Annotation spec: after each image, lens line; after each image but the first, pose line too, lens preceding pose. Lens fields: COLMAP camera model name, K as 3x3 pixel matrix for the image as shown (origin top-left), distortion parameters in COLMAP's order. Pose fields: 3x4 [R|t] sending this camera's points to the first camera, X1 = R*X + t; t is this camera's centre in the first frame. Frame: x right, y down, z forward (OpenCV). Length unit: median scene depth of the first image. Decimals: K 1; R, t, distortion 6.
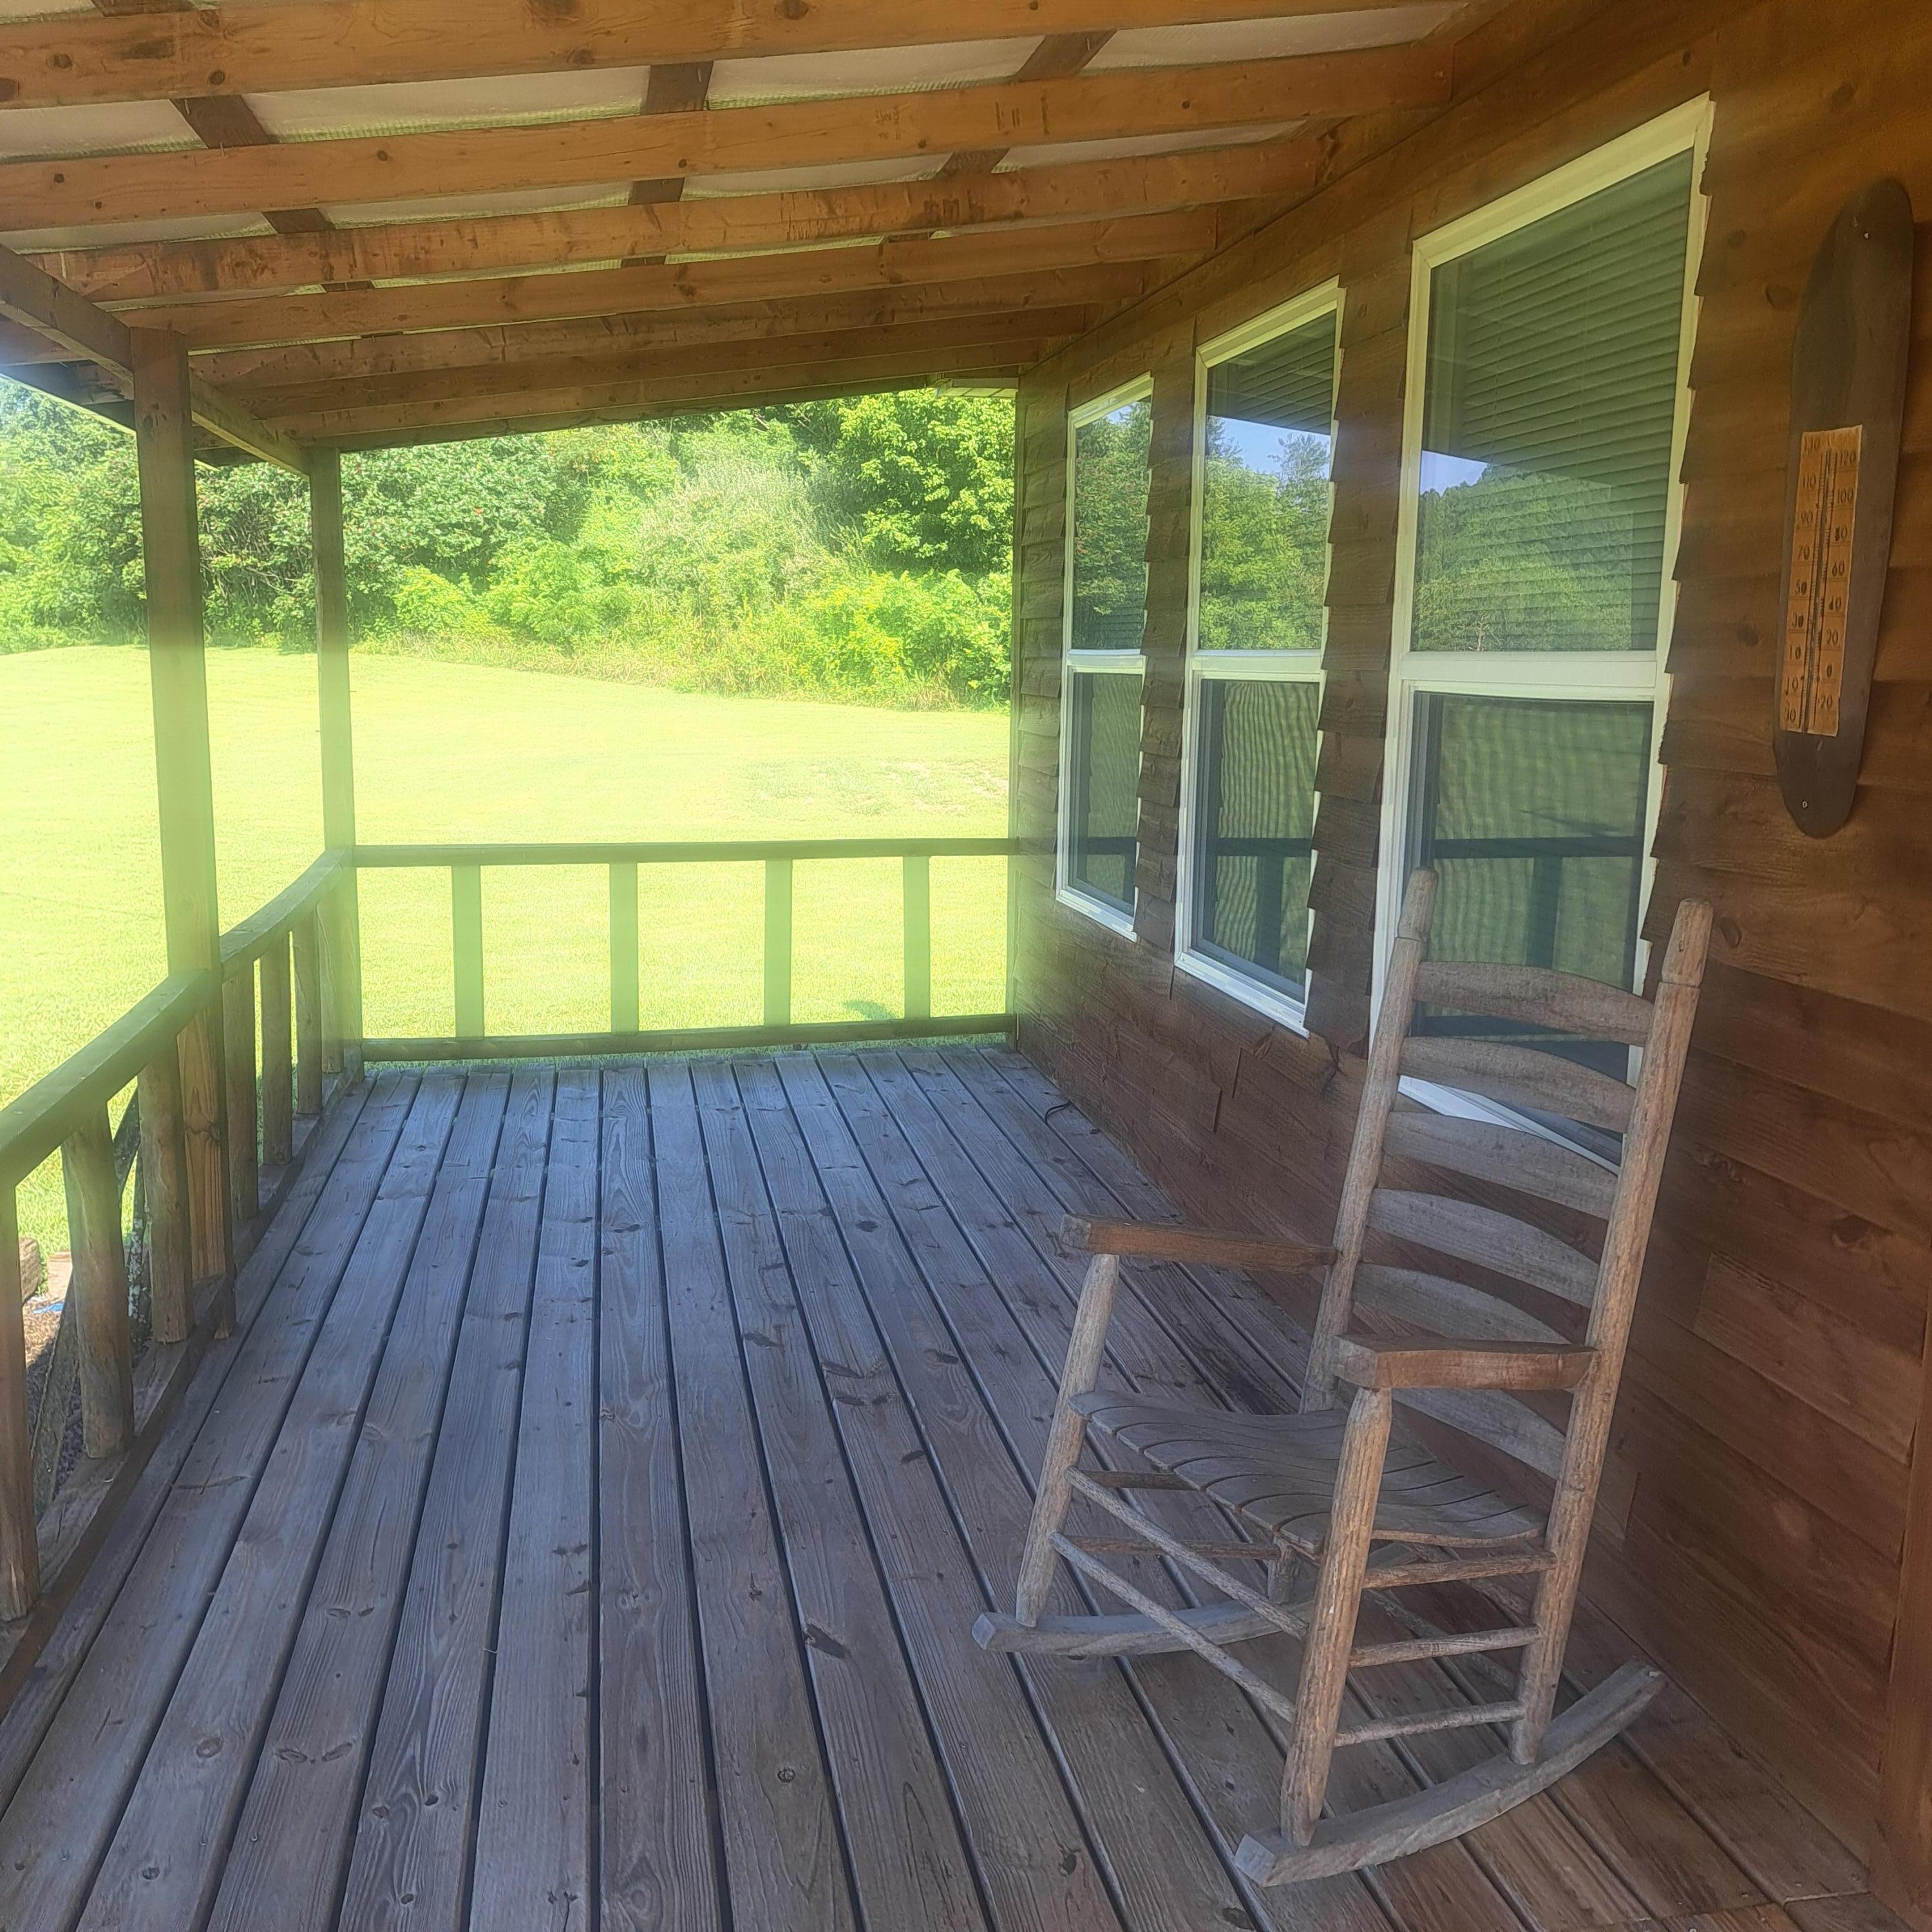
lens RADIAL K [[1922.0, 0, 1046.1], [0, 1922.0, 963.5], [0, 0, 1]] dist [0.192839, -0.441196]
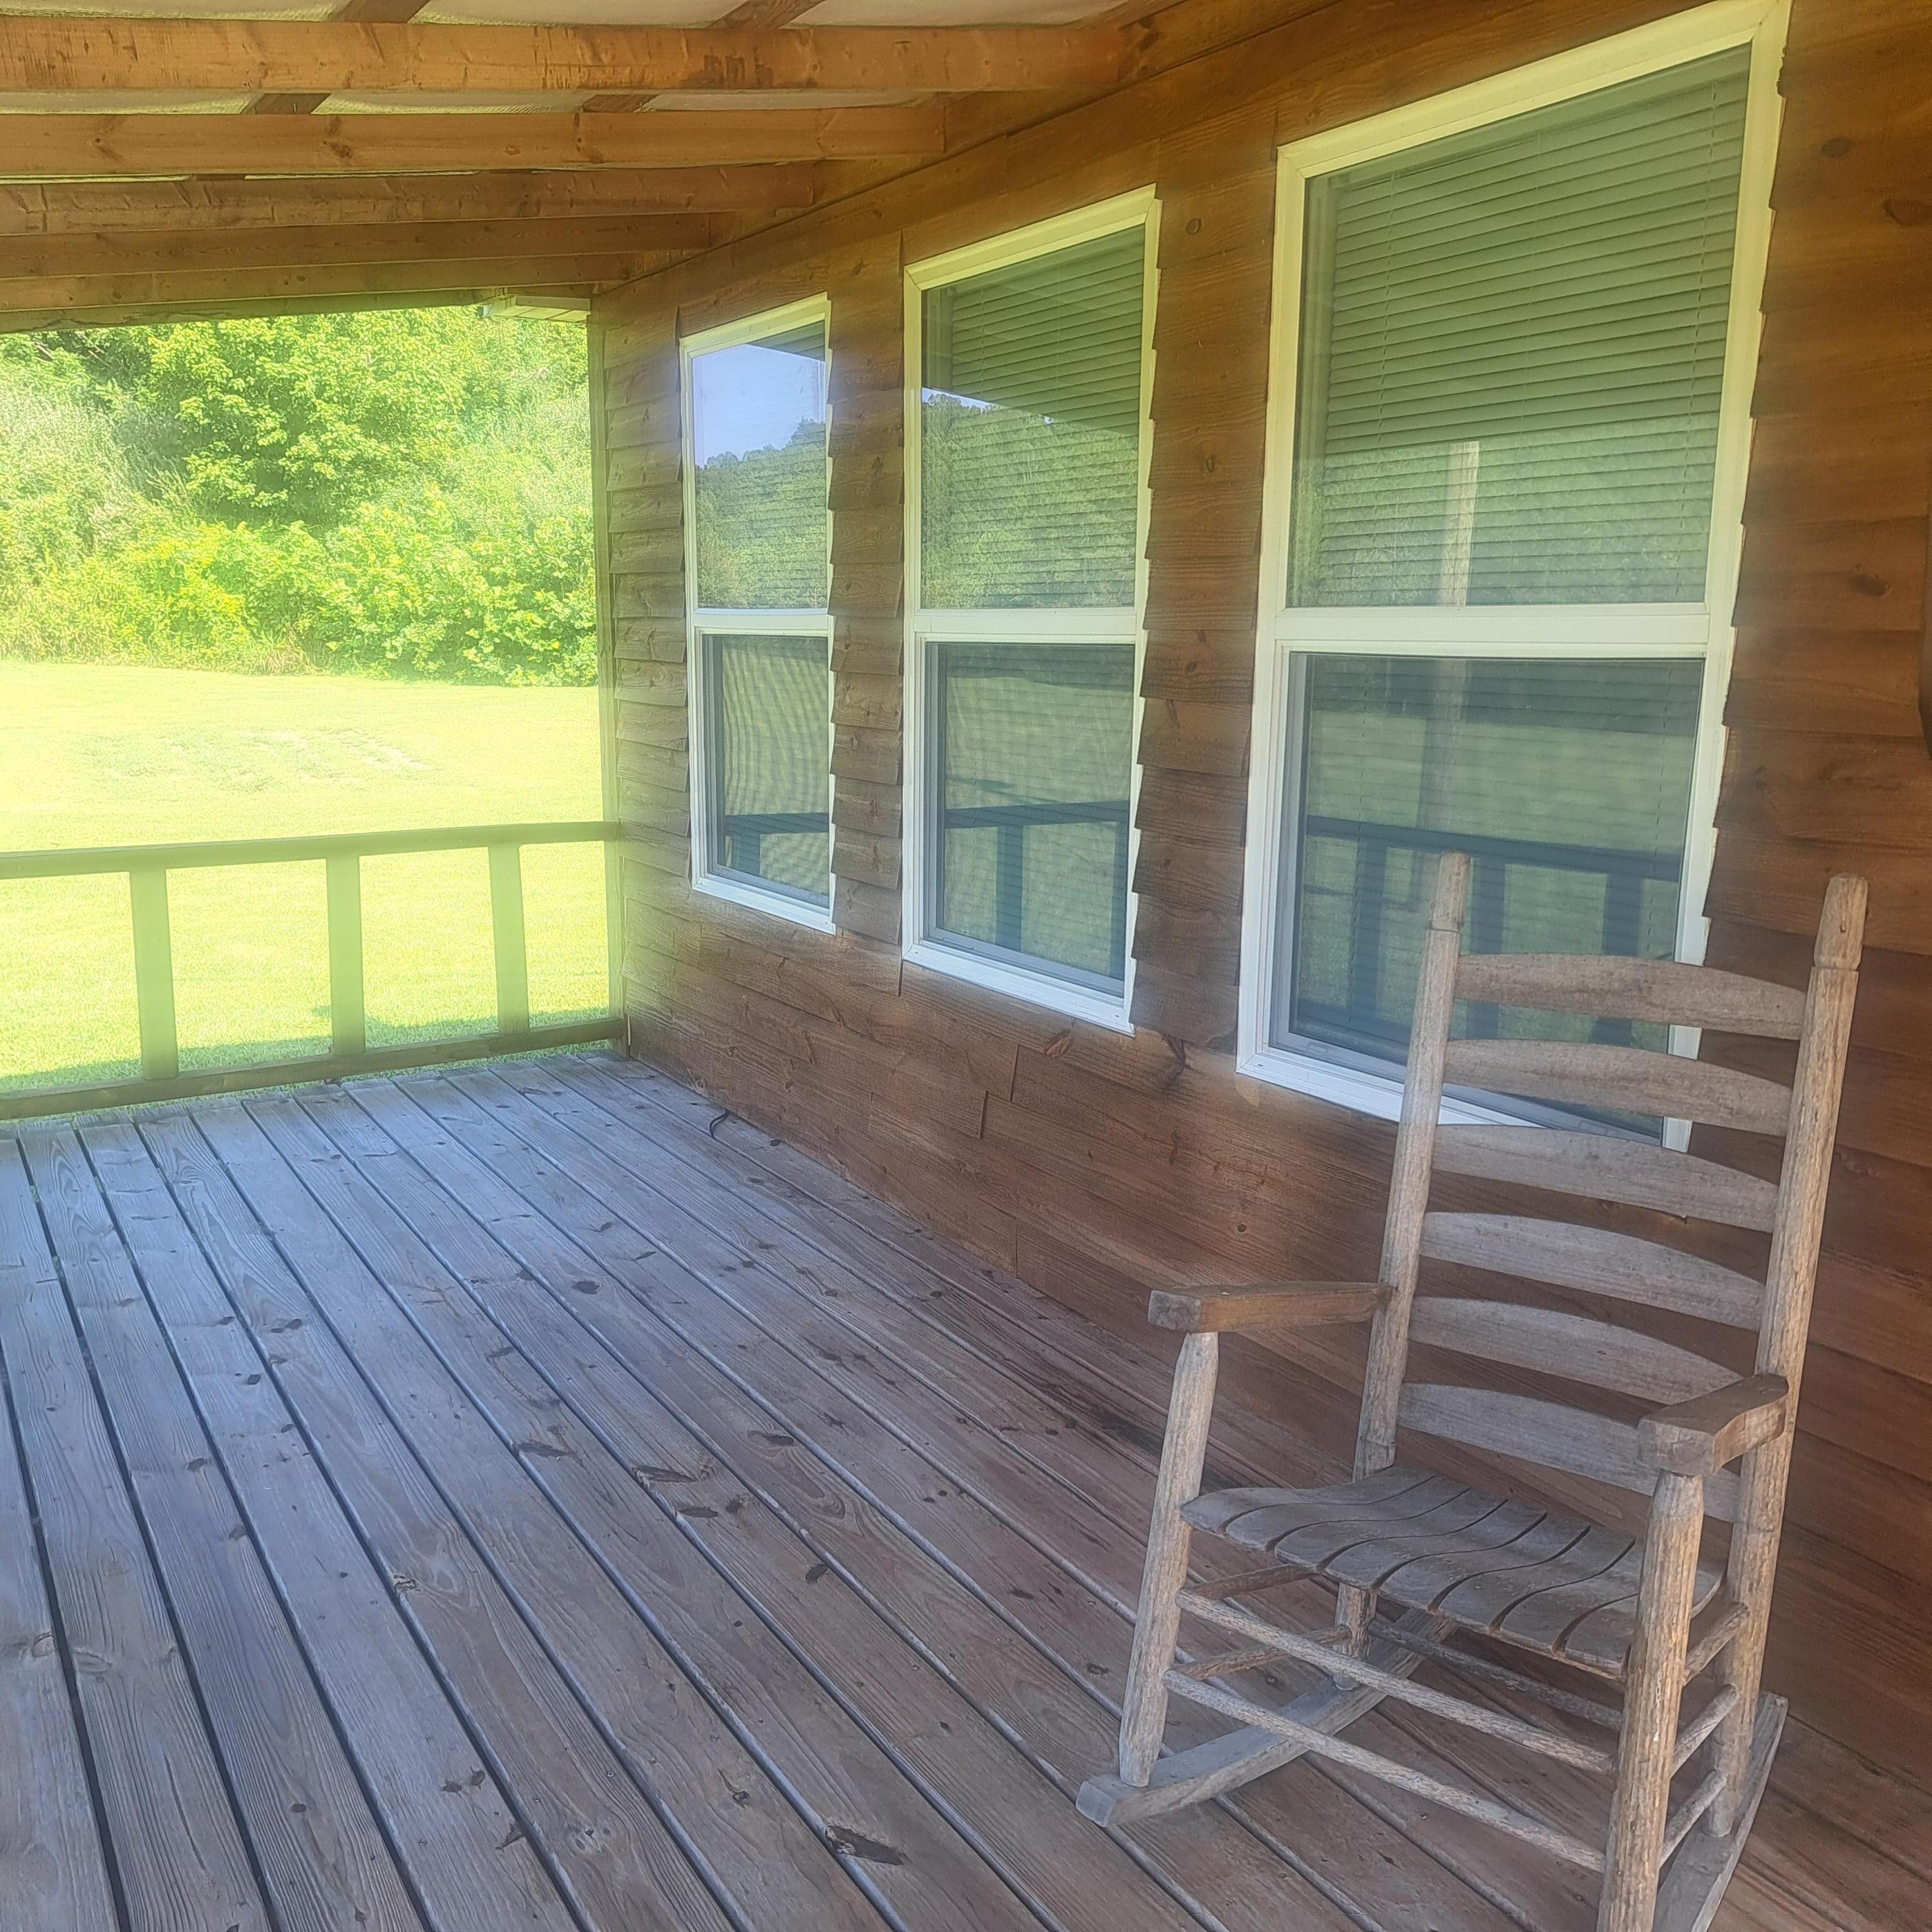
lens RADIAL K [[1847.1, 0, 961.6], [0, 1847.1, 979.6], [0, 0, 1]] dist [0.108184, -0.139613]
pose [[0.941781, -0.068636, 0.329146, -0.191026], [0.057160, 0.997376, 0.044431, -0.025484], [-0.331332, -0.023030, 0.943233, 0.166648]]
